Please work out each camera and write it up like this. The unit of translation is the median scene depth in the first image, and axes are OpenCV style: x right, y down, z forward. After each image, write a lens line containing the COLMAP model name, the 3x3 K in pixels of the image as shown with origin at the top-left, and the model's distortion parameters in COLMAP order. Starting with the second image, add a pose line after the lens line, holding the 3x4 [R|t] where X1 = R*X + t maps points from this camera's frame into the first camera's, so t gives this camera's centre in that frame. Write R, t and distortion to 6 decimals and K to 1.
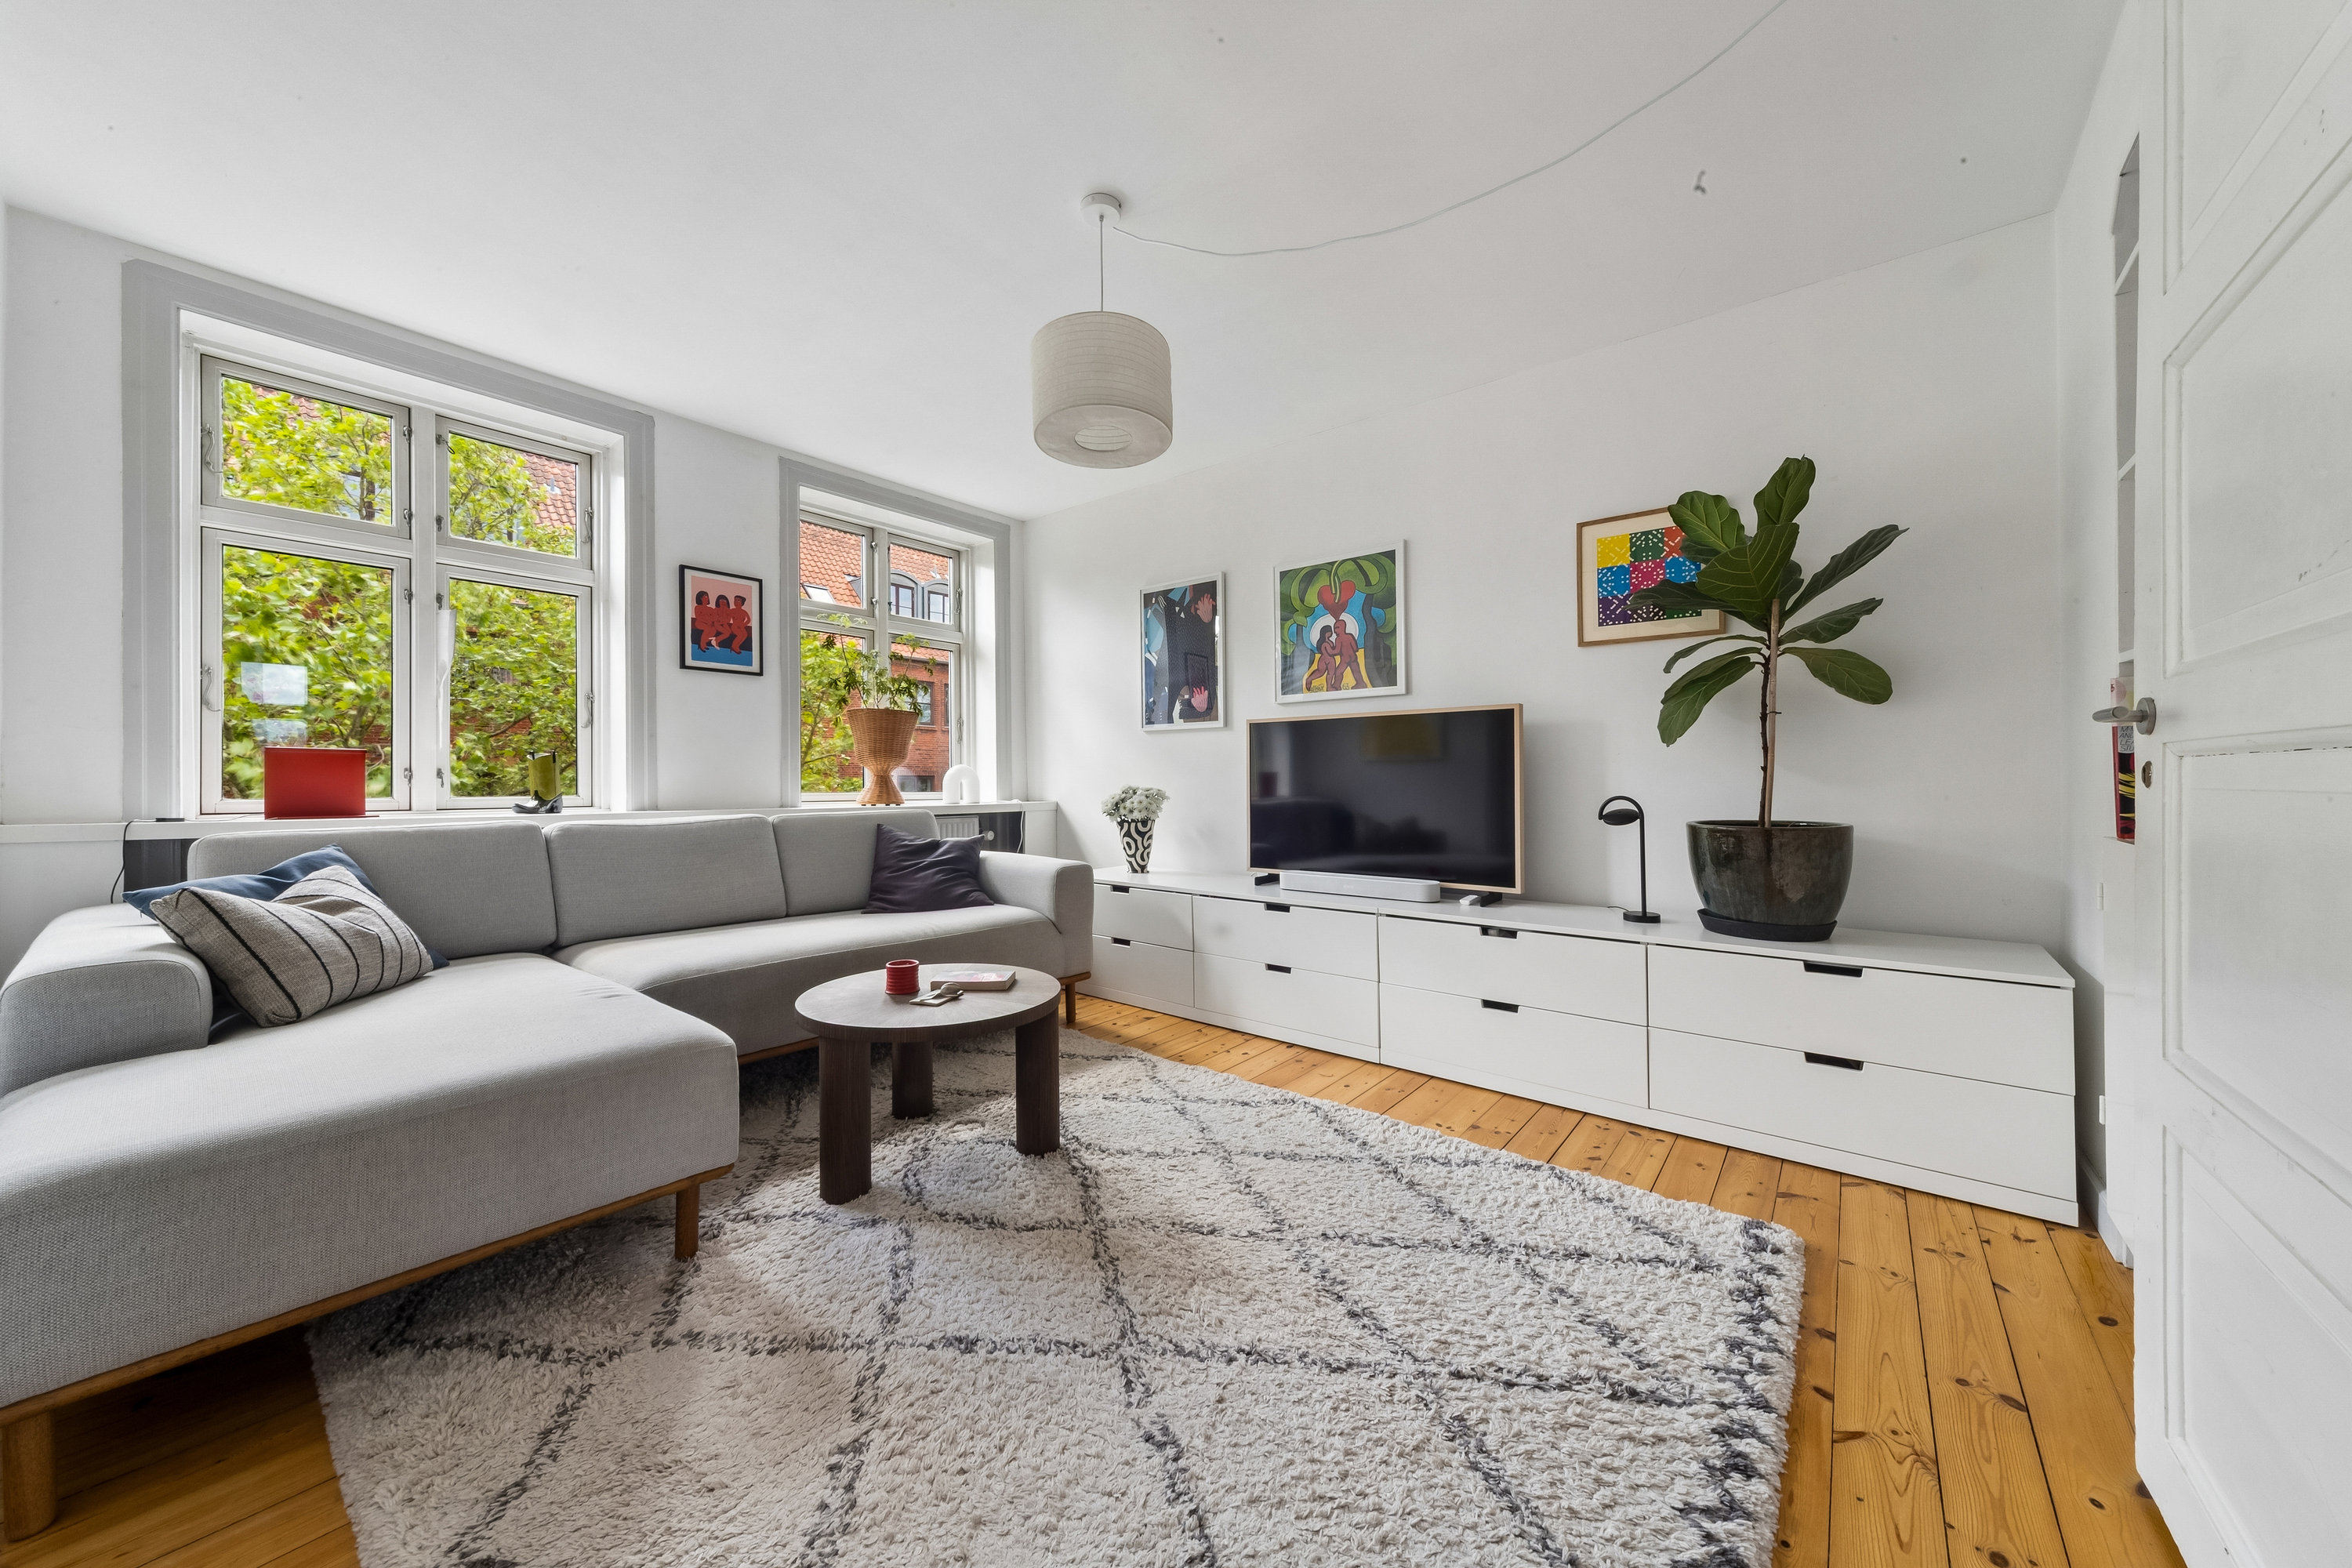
lens RADIAL K [[818.9, 0, 1181.7], [0, 818.9, 776.9], [0, 0, 1]] dist [0.005836, -0.000517]
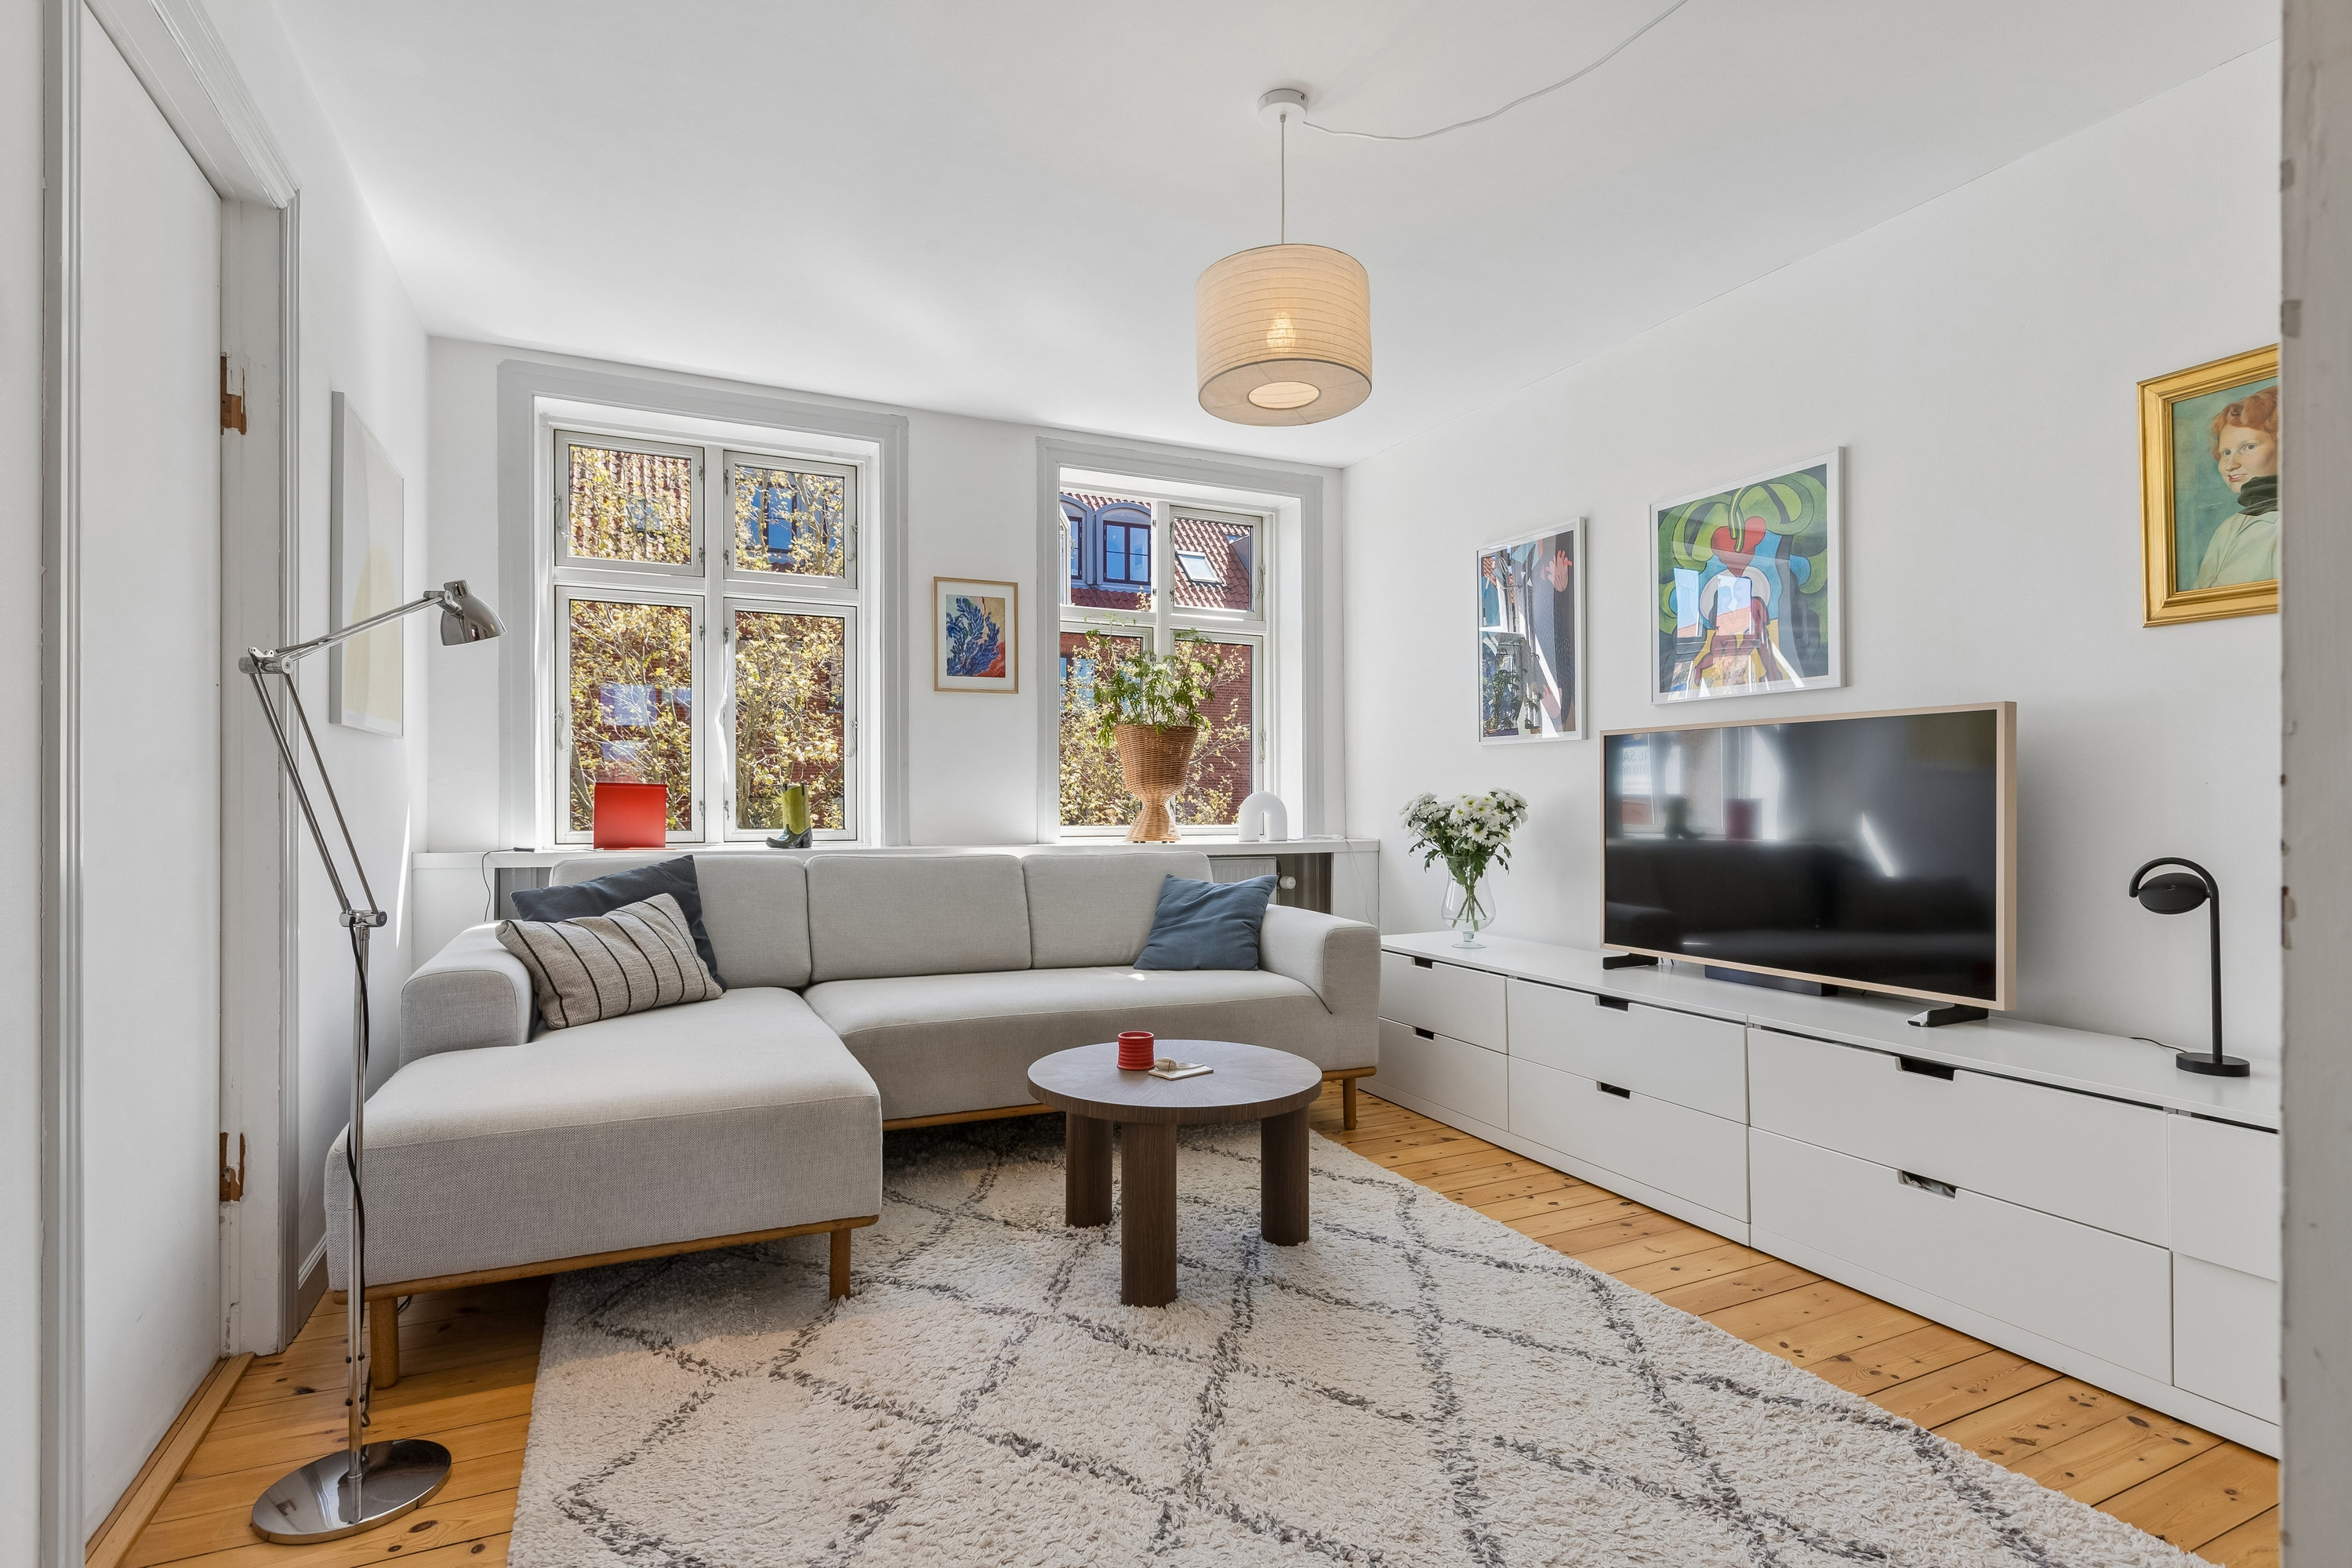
lens RADIAL K [[1149.4, 0, 1193.8], [0, 1149.4, 805.2], [0, 0, 1]] dist [0.003901, -0.000047]
pose [[0.907363, 0.003593, -0.420332, 0.223110], [0.000651, 0.999950, 0.009953, -0.020331], [0.420347, -0.009304, 0.907316, -0.041498]]
